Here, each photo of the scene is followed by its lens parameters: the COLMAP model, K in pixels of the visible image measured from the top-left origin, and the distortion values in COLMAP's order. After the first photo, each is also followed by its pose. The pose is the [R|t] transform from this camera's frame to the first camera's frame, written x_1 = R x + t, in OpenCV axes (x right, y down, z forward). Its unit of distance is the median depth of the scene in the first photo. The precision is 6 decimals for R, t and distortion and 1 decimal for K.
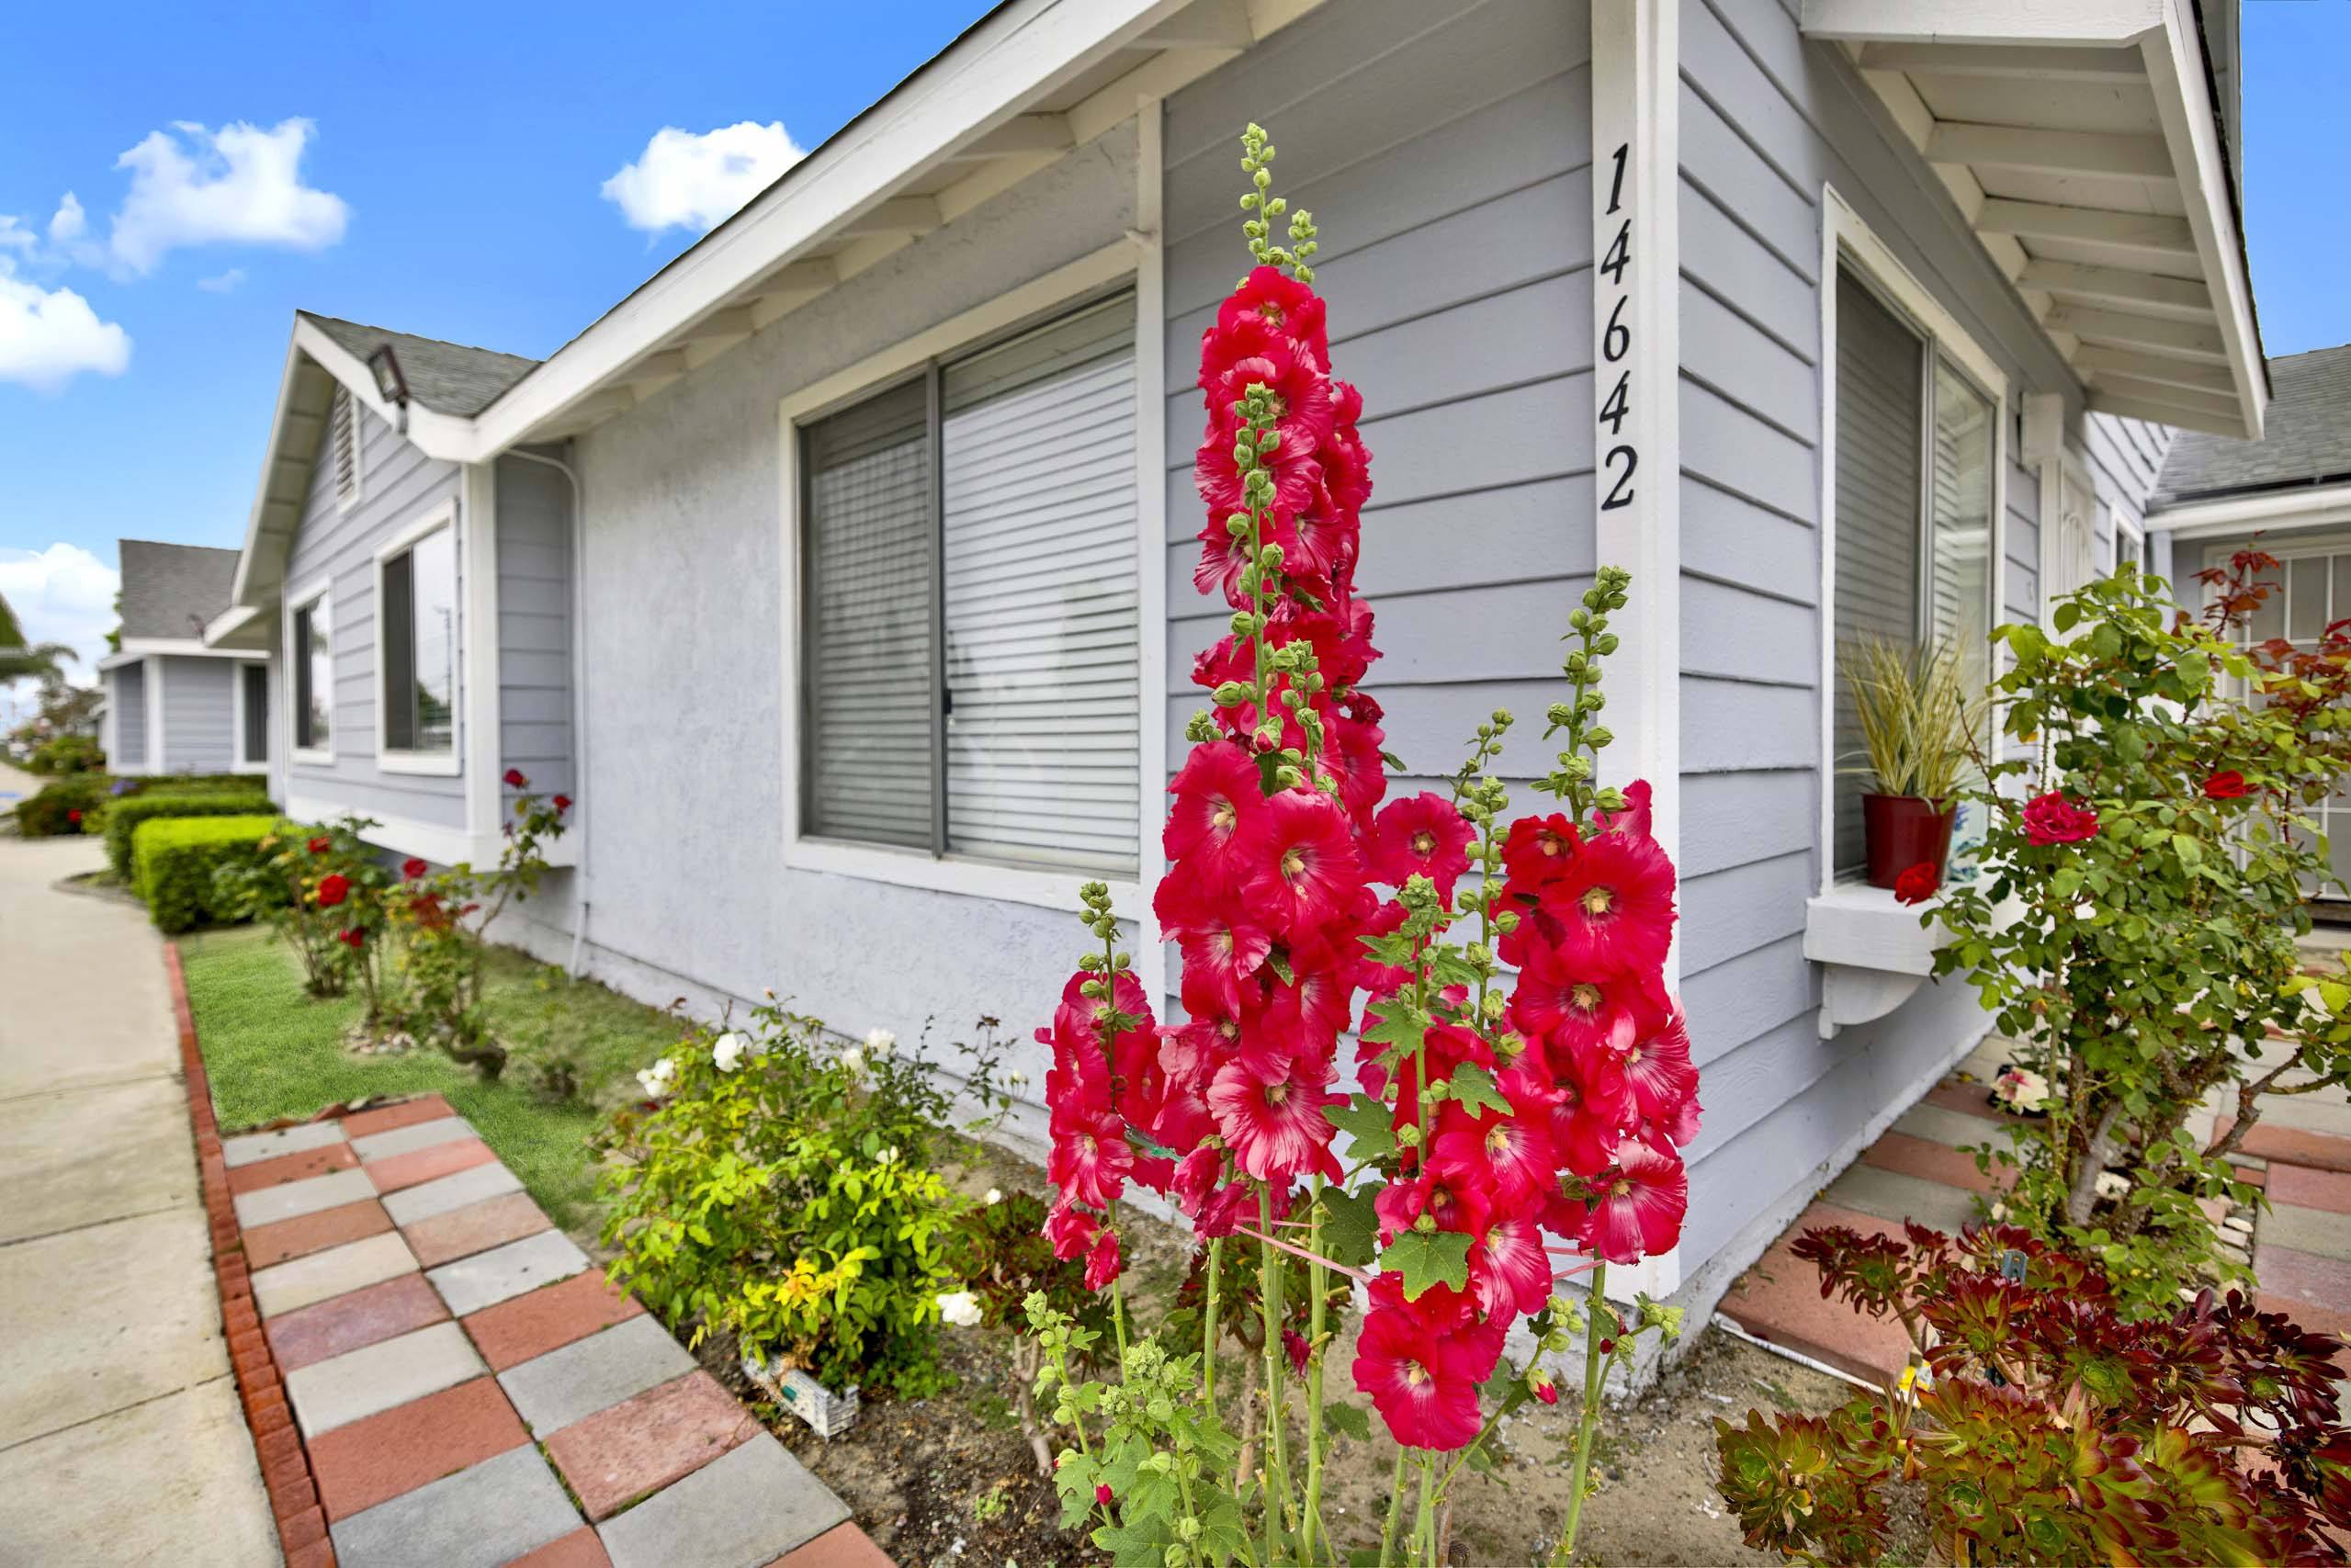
lens RADIAL K [[1133.6, 0, 1192.9], [0, 1133.6, 759.4], [0, 0, 1]] dist [-0.011694, 0.005771]
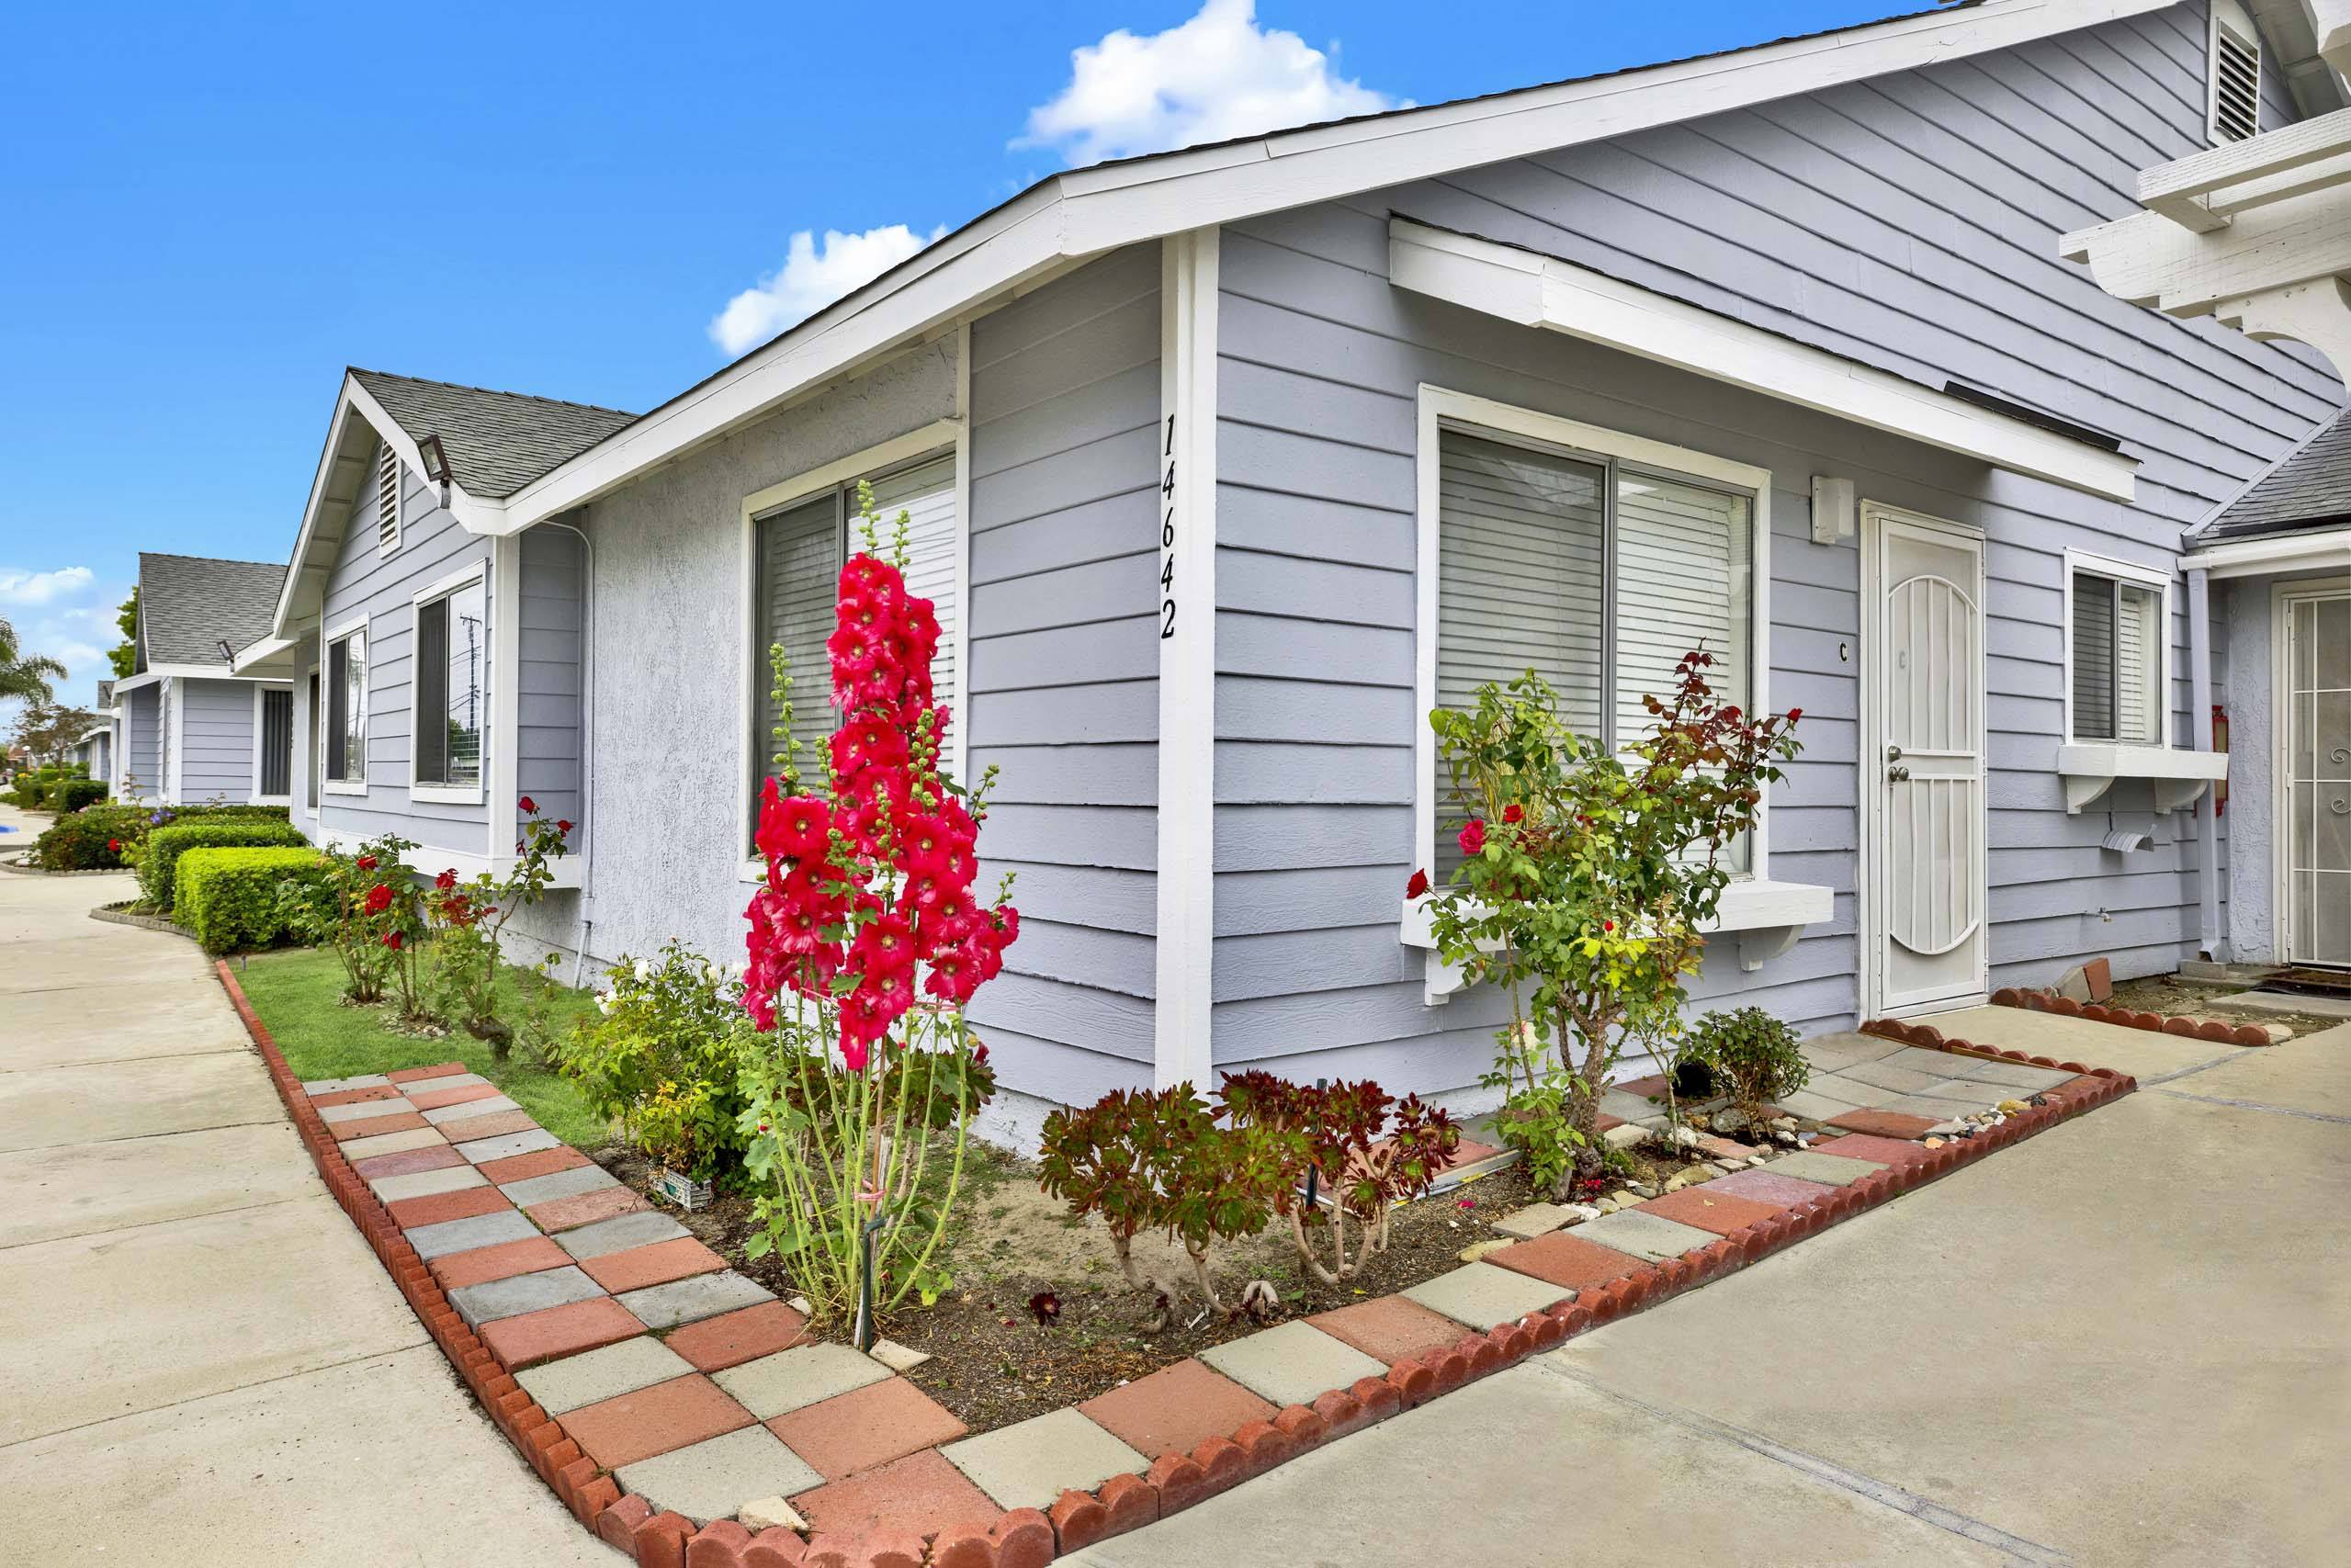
lens RADIAL K [[1480.2, 0, 1181.2], [0, 1480.2, 767.1], [0, 0, 1]] dist [0.036471, -0.002826]
pose [[0.990792, 0.011970, -0.134864, 0.260080], [-0.015834, 0.999493, -0.027616, 0.007413], [0.134465, 0.029497, 0.990479, -0.412523]]
